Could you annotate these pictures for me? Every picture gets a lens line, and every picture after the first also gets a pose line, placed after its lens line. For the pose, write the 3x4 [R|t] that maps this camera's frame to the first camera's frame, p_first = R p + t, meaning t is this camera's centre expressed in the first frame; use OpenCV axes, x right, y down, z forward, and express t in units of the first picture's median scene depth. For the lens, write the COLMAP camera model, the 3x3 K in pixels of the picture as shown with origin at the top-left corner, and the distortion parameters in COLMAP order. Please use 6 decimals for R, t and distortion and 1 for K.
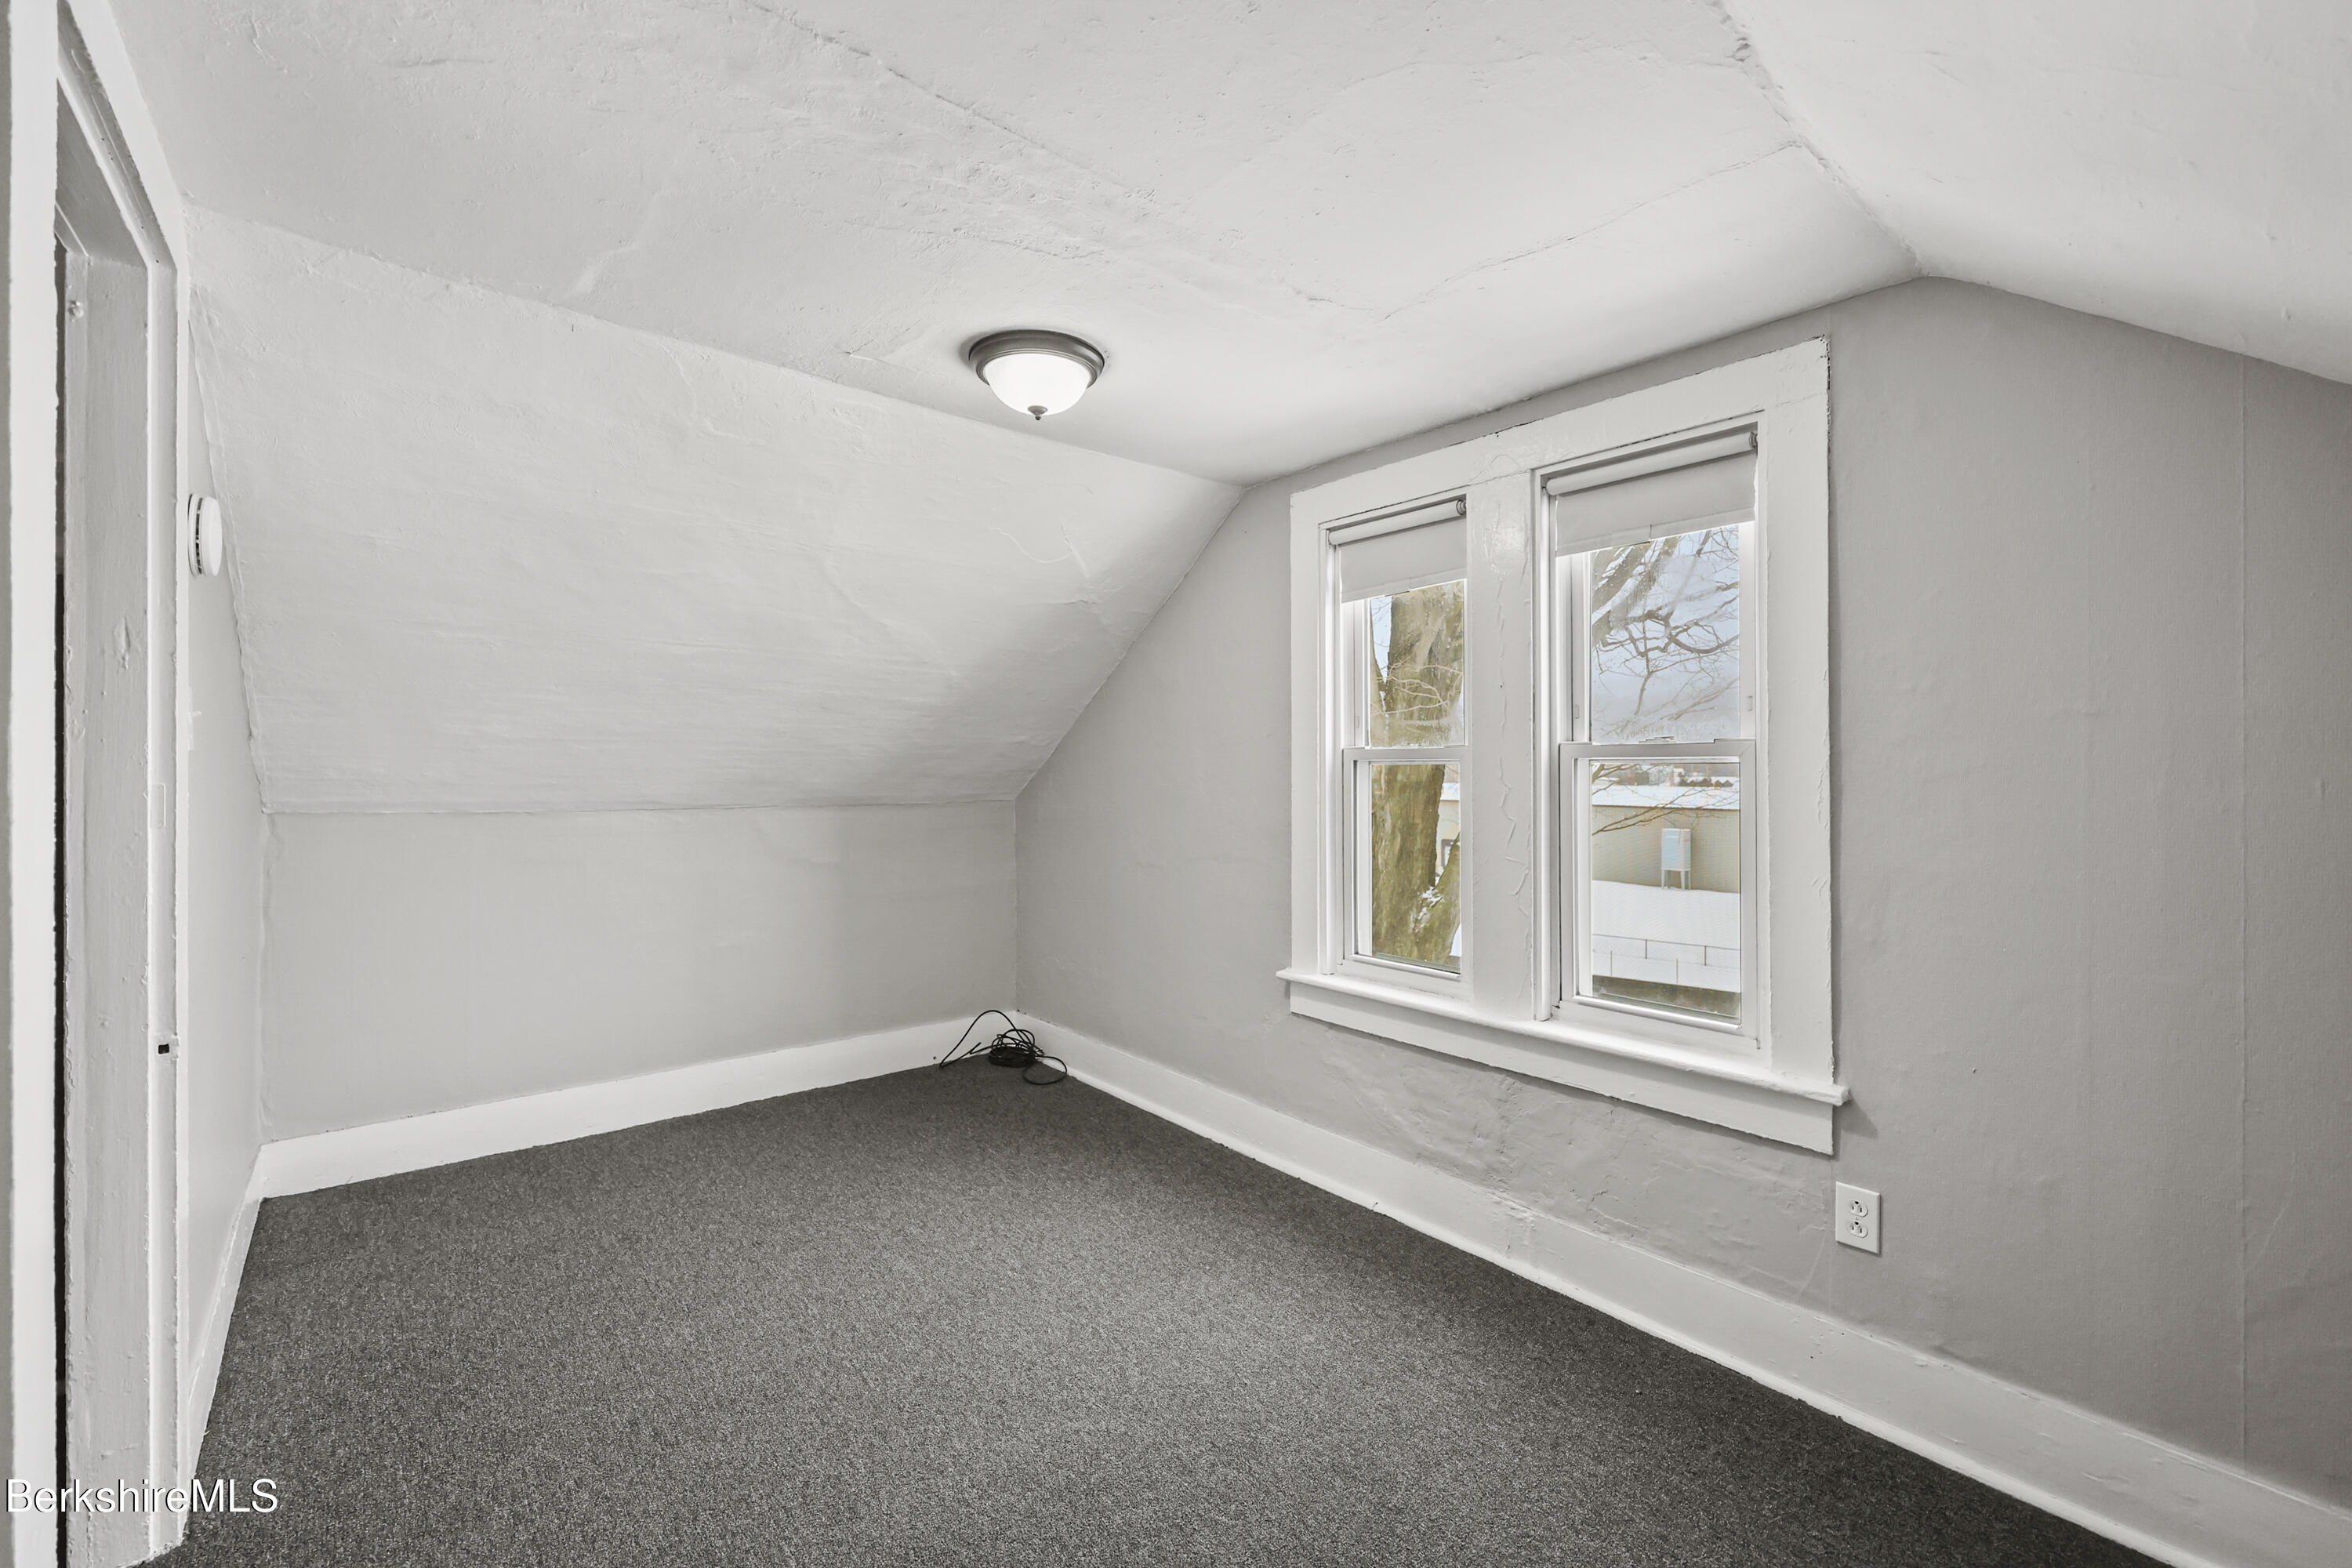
lens RADIAL K [[954.9, 0, 1174.0], [0, 954.9, 770.5], [0, 0, 1]] dist [0.003656, 0.000353]
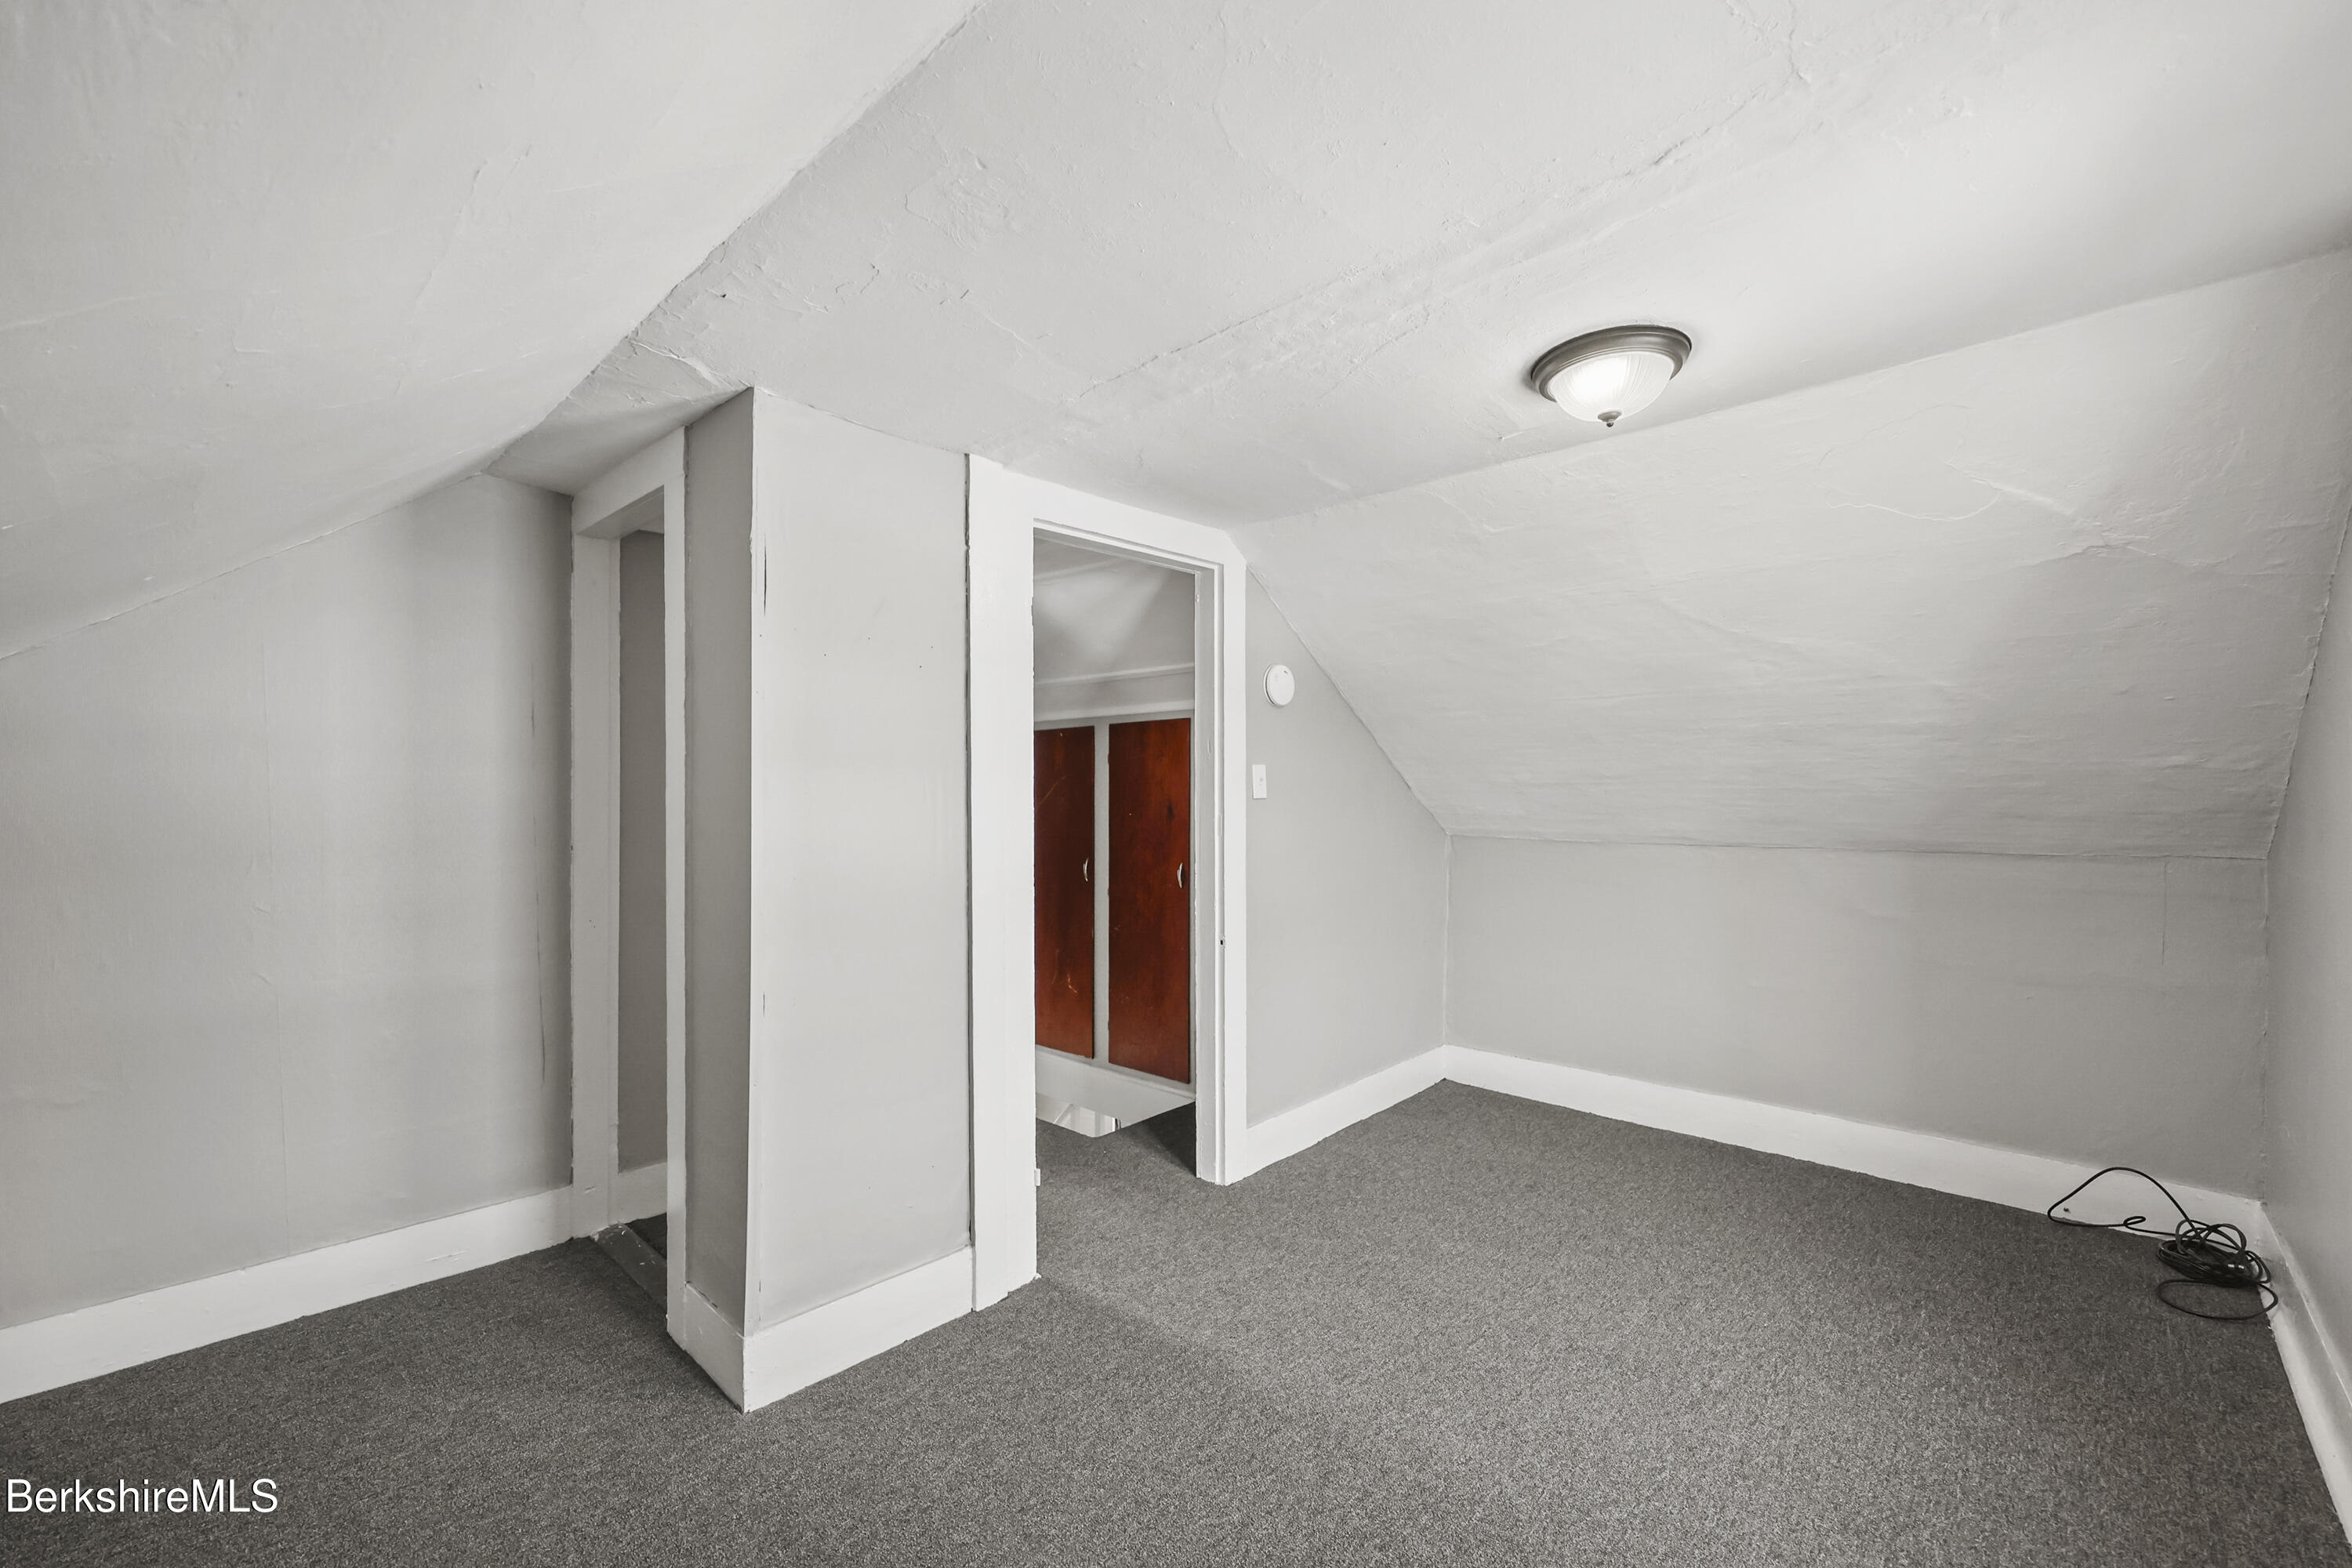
lens RADIAL K [[954.9, 0, 1186.5], [0, 954.9, 803.4], [0, 0, 1]] dist [0.003656, 0.000353]
pose [[0.125430, -0.001917, -0.992101, 0.601618], [-0.001296, 0.999997, -0.002096, -0.004122], [0.992102, 0.001548, 0.125428, 0.401059]]
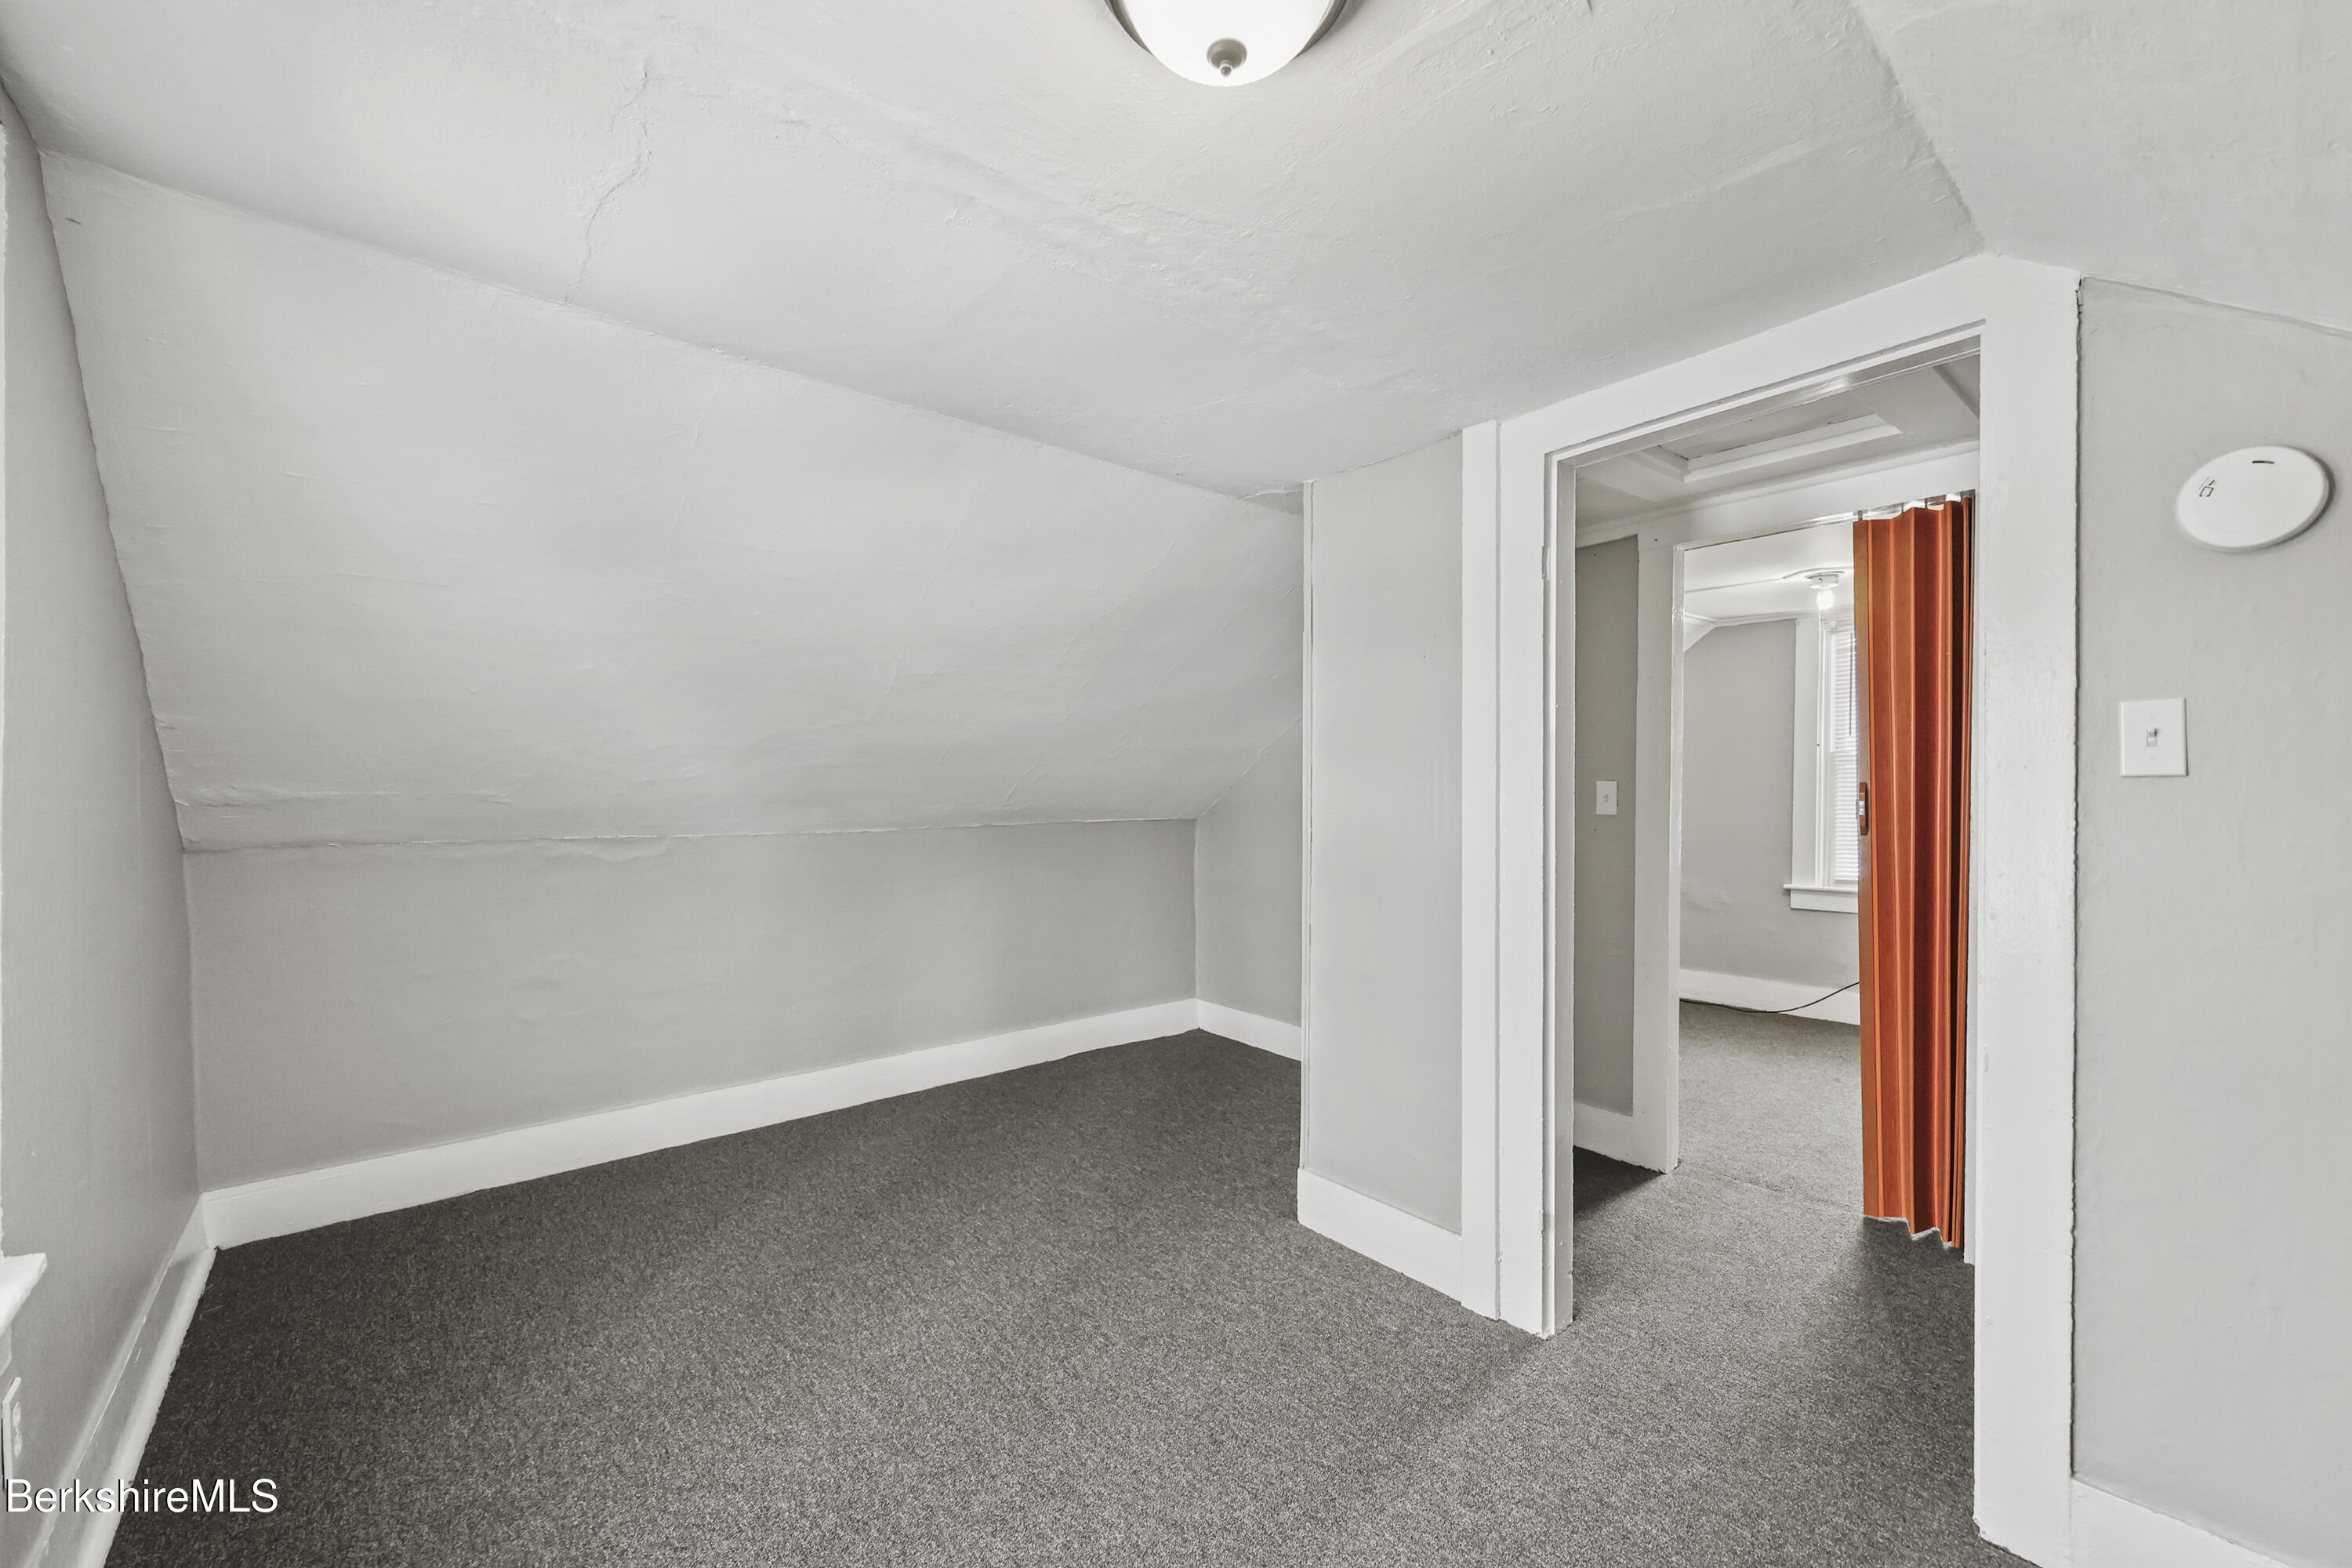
lens RADIAL K [[954.9, 0, 1190.3], [0, 954.9, 790.2], [0, 0, 1]] dist [0.003656, 0.000353]
pose [[-0.999921, -0.006362, -0.010881, -0.095409], [-0.006432, 0.999959, 0.006332, -0.005491], [0.010840, 0.006402, -0.999921, 1.243381]]
